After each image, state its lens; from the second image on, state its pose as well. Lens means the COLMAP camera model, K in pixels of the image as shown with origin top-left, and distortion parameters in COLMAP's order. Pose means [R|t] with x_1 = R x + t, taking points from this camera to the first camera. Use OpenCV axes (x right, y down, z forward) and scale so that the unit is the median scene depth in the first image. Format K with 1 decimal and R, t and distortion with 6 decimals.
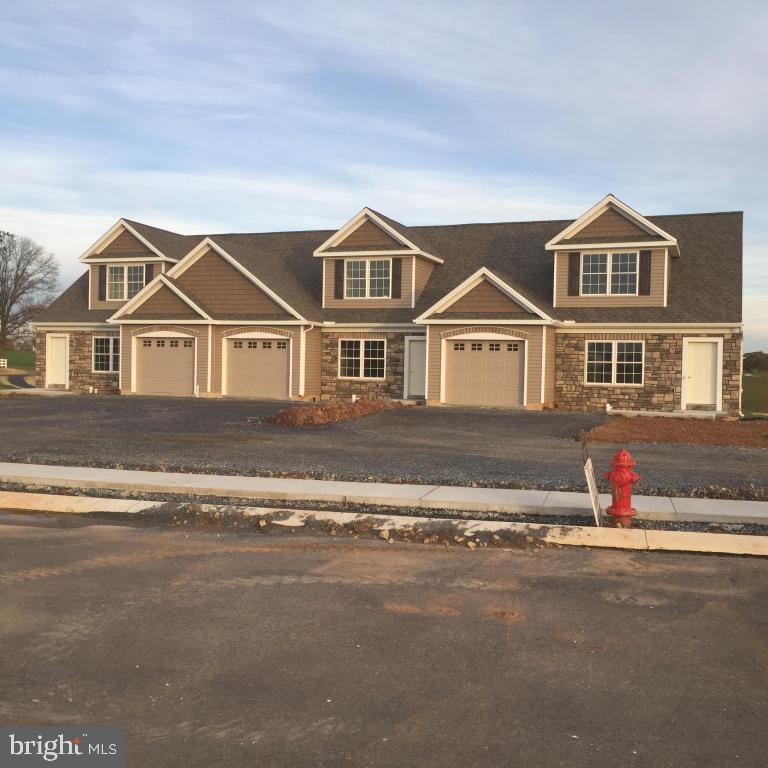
lens RADIAL K [[685.6, 0, 387.9], [0, 685.6, 389.4], [0, 0, 1]] dist [0.031377, 0.017402]
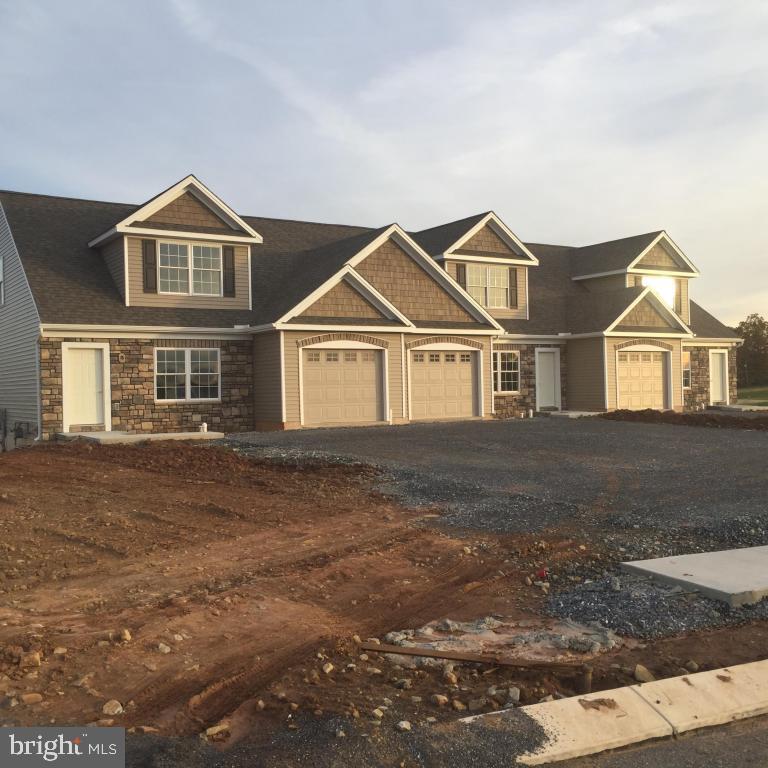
lens RADIAL K [[906.1, 0, 382.4], [0, 906.1, 383.5], [0, 0, 1]] dist [0.029757, 0.000000]
pose [[0.644208, -0.030823, 0.764229, -0.928437], [0.052736, 0.998600, -0.004178, -0.027237], [-0.763030, 0.042993, 0.644931, 0.275999]]
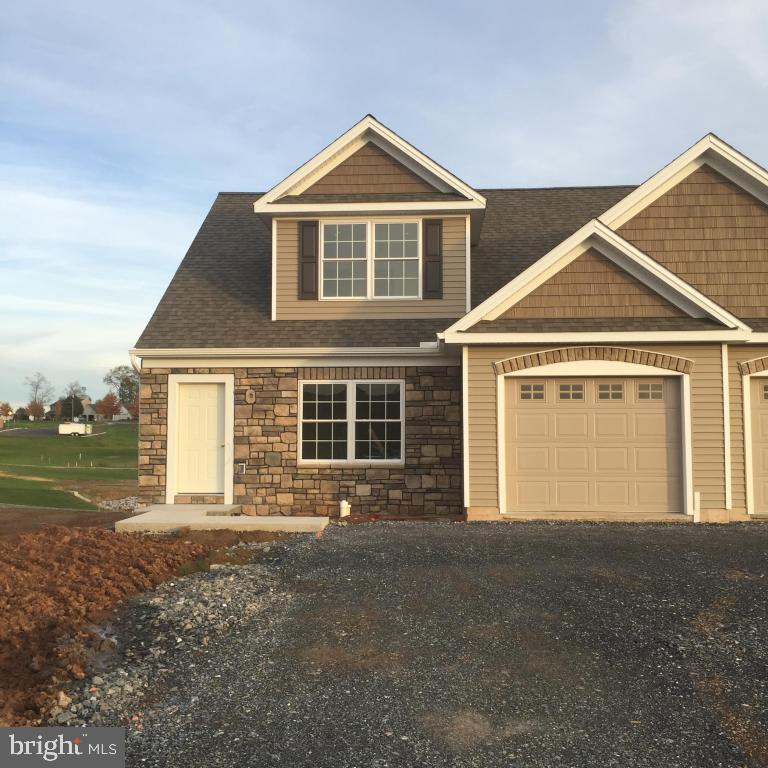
lens RADIAL K [[877.4, 0, 379.1], [0, 877.4, 386.8], [0, 0, 1]] dist [0.044017, 0.000000]
pose [[0.972488, -0.009556, 0.232756, -0.497111], [0.028547, 0.996517, -0.078357, -0.027804], [-0.231196, 0.082846, 0.969373, 0.447738]]
